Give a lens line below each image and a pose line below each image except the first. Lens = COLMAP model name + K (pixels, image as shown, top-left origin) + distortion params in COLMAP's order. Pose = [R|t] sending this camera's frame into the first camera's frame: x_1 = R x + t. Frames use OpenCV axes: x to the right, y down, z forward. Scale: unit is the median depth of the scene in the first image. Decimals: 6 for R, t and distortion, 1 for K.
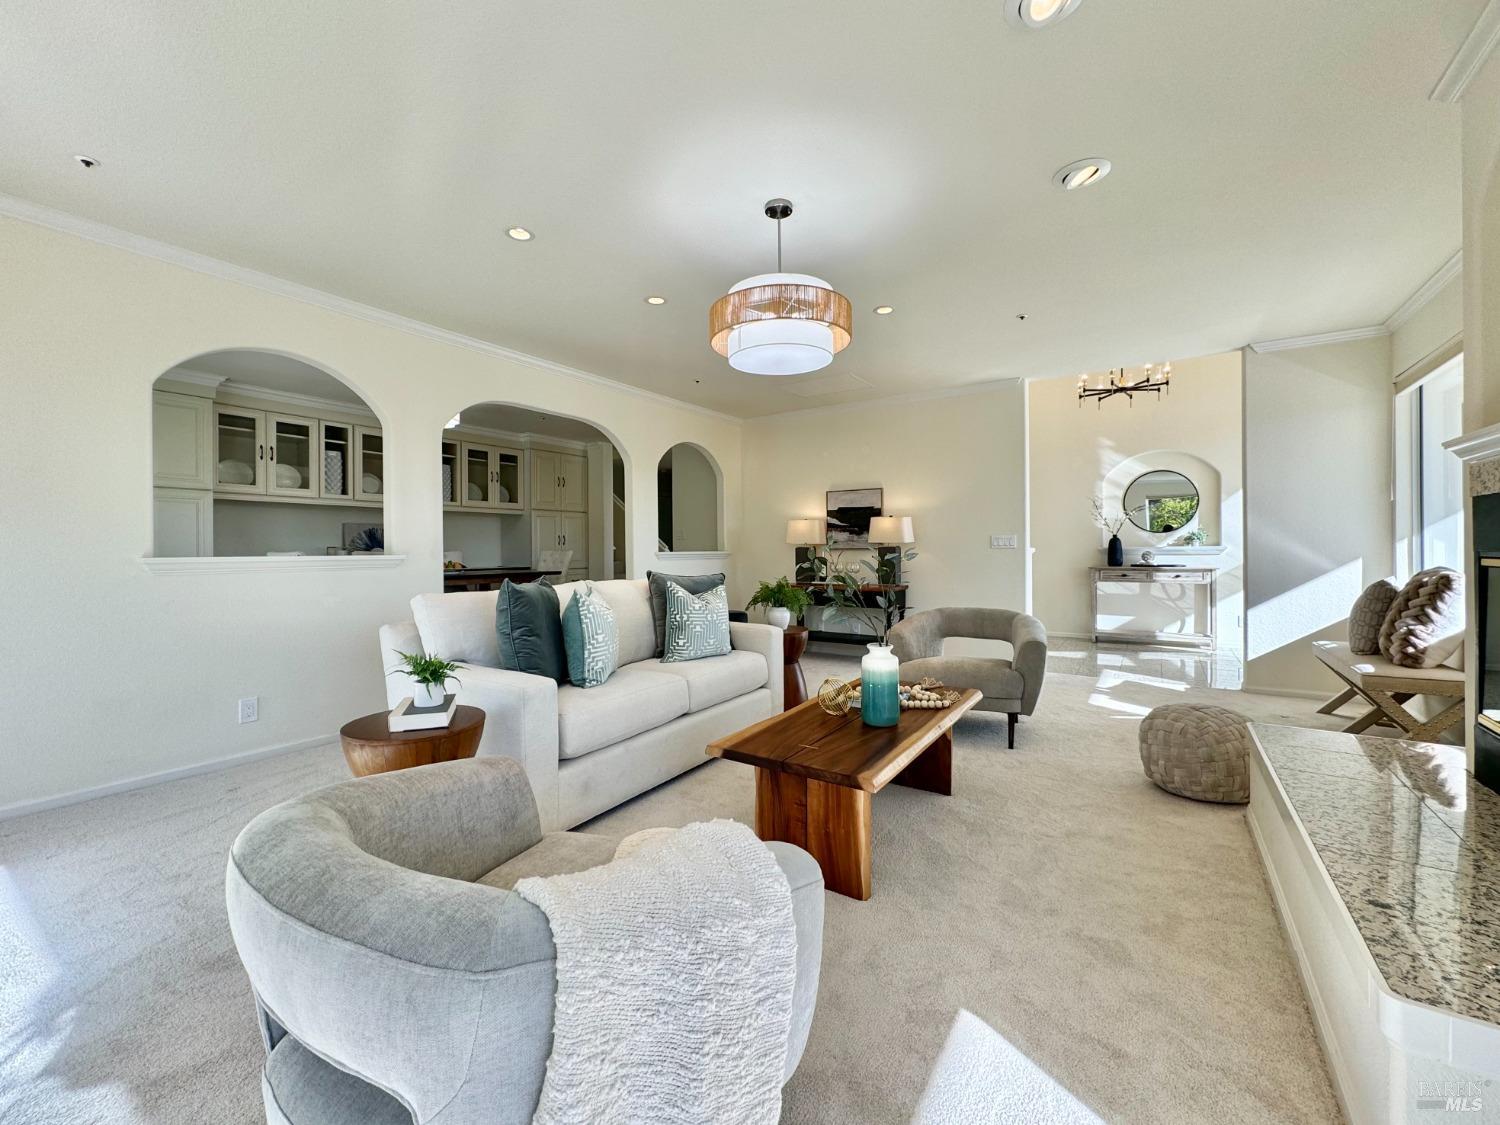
lens RADIAL K [[604.5, 0, 750.0], [0, 604.5, 562.5], [0, 0, 1]] dist [0.000280, 0.000098]
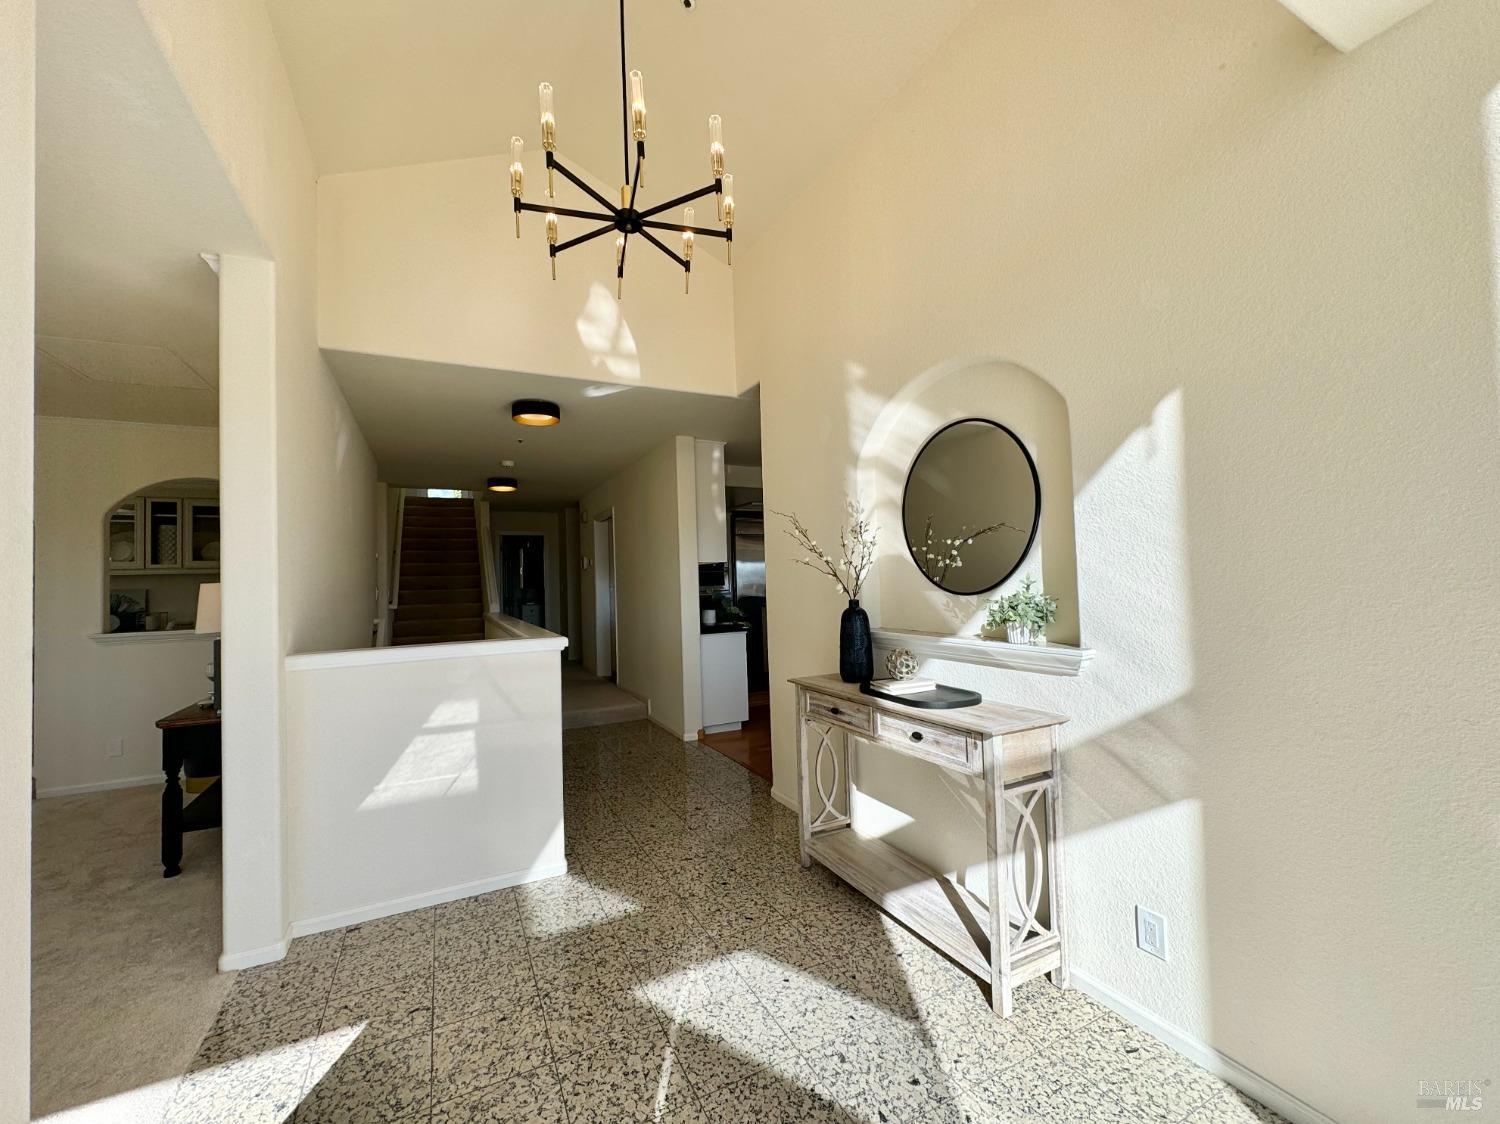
lens RADIAL K [[604.5, 0, 750.0], [0, 604.5, 562.0], [0, 0, 1]] dist [0.000280, 0.000098]
pose [[0.868691, -0.029402, -0.494481, 0.793798], [0.007728, 0.998920, -0.045820, -0.056771], [0.495294, 0.035982, 0.867980, 0.670146]]
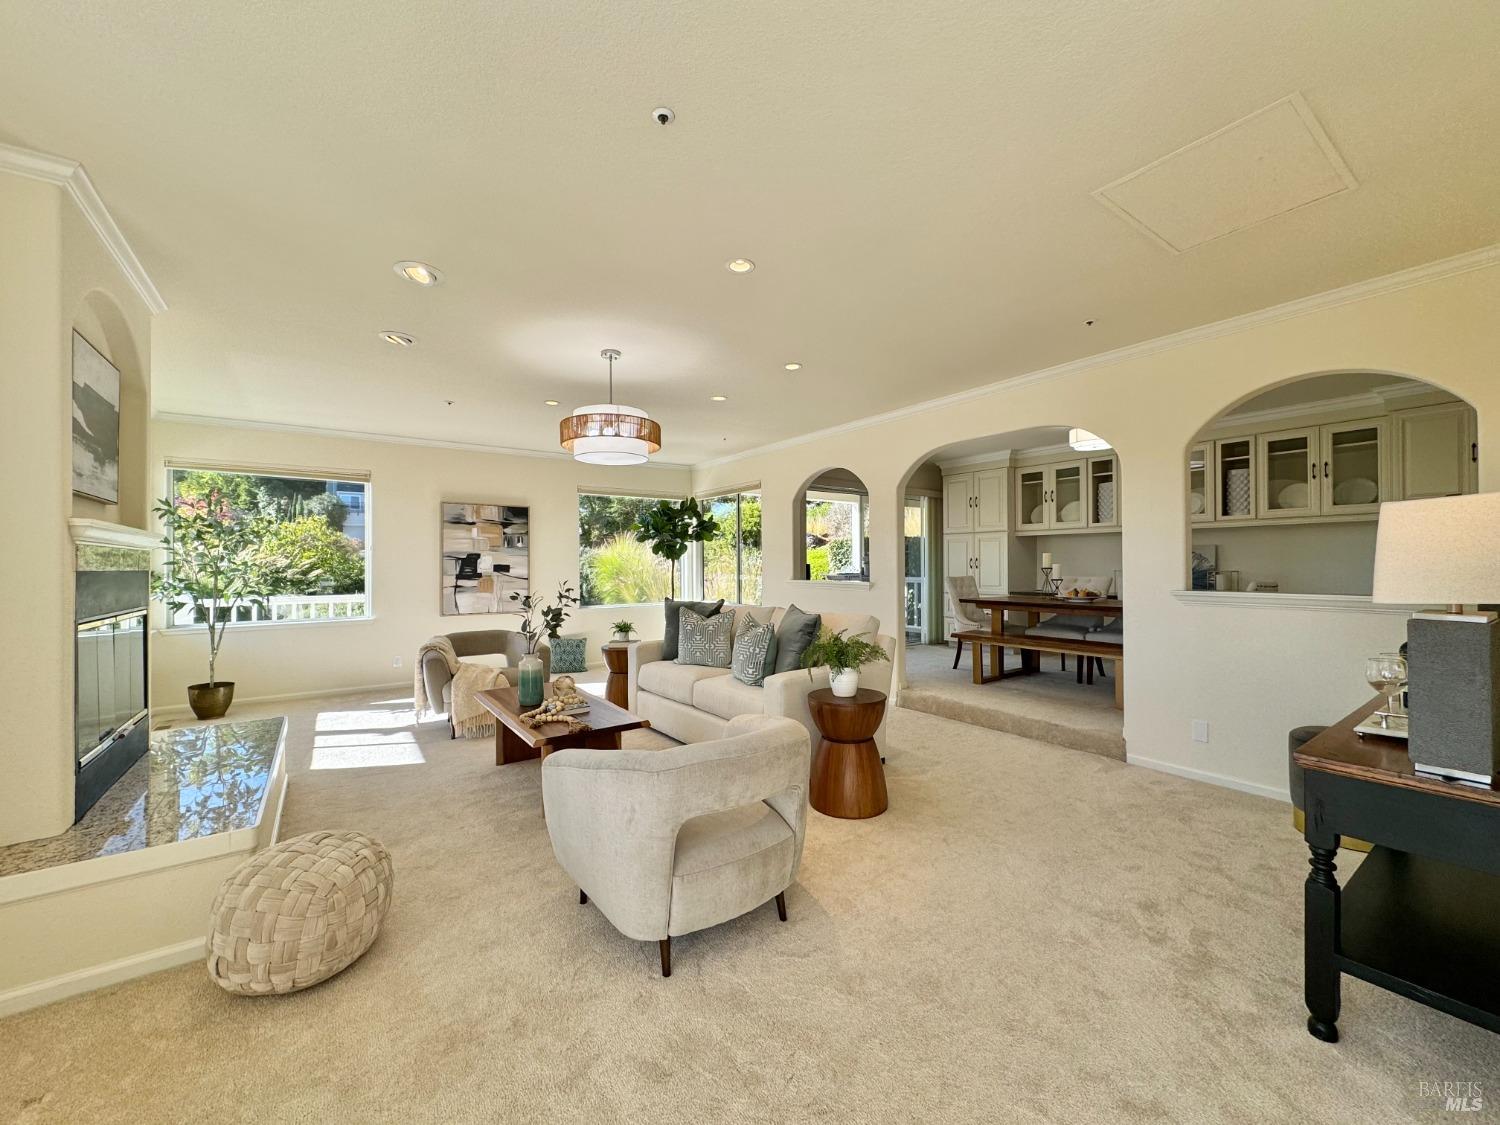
lens RADIAL K [[598.2, 0, 759.2], [0, 598.2, 559.7], [0, 0, 1]] dist [0.013429, 0.000011]
pose [[-0.349461, 0.005565, -0.936934, 0.500167], [-0.013091, 0.999856, 0.010821, -0.043486], [0.936859, 0.016047, -0.349338, 0.724317]]
